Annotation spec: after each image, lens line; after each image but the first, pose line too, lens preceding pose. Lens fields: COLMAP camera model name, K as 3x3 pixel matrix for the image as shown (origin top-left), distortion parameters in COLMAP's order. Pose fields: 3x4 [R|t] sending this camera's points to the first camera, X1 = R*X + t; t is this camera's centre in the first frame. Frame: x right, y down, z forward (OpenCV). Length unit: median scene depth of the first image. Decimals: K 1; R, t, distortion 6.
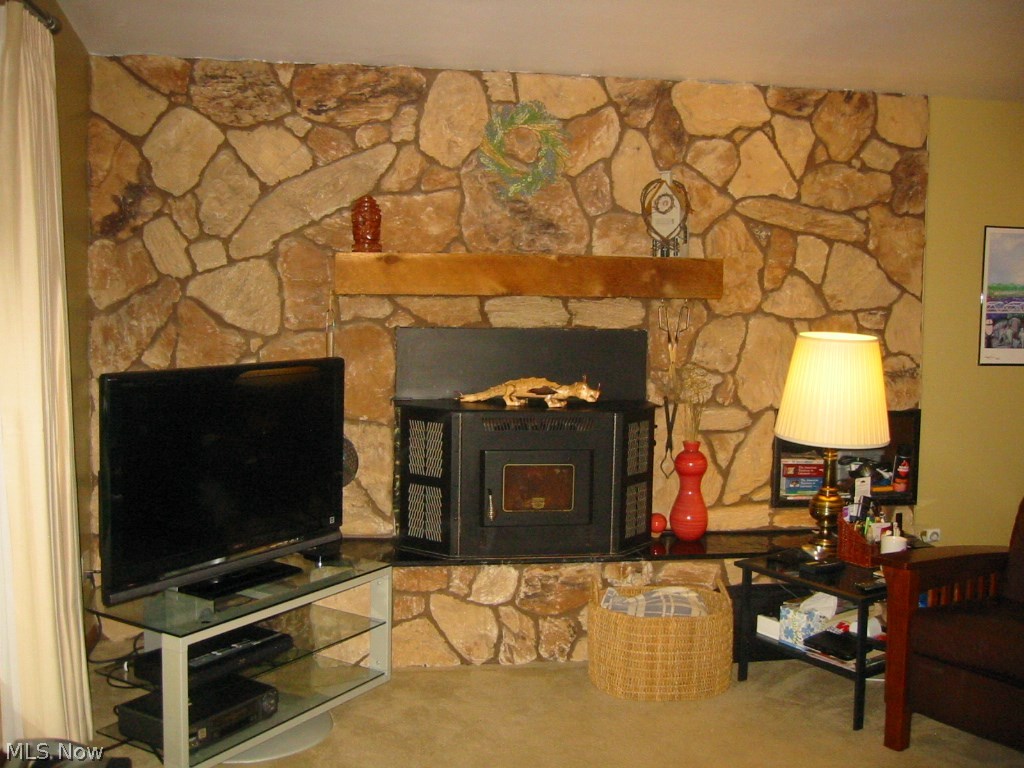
lens RADIAL K [[1035.5, 0, 512.0], [0, 1035.5, 384.0], [0, 0, 1]] dist [-0.136413, 0.105821]
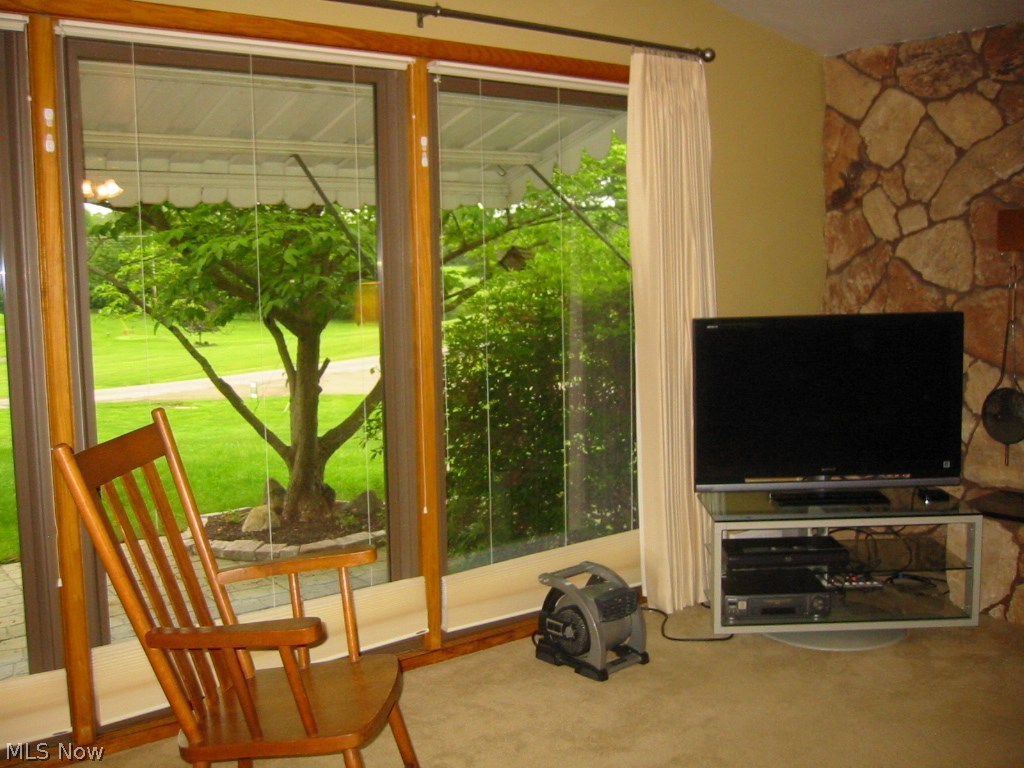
lens RADIAL K [[1035.5, 0, 512.0], [0, 1035.5, 384.0], [0, 0, 1]] dist [-0.136413, 0.105821]
pose [[0.500392, 0.067467, -0.863166, 0.446882], [-0.033480, 0.997721, 0.058575, 0.002234], [0.865151, -0.000412, 0.501511, 0.074738]]
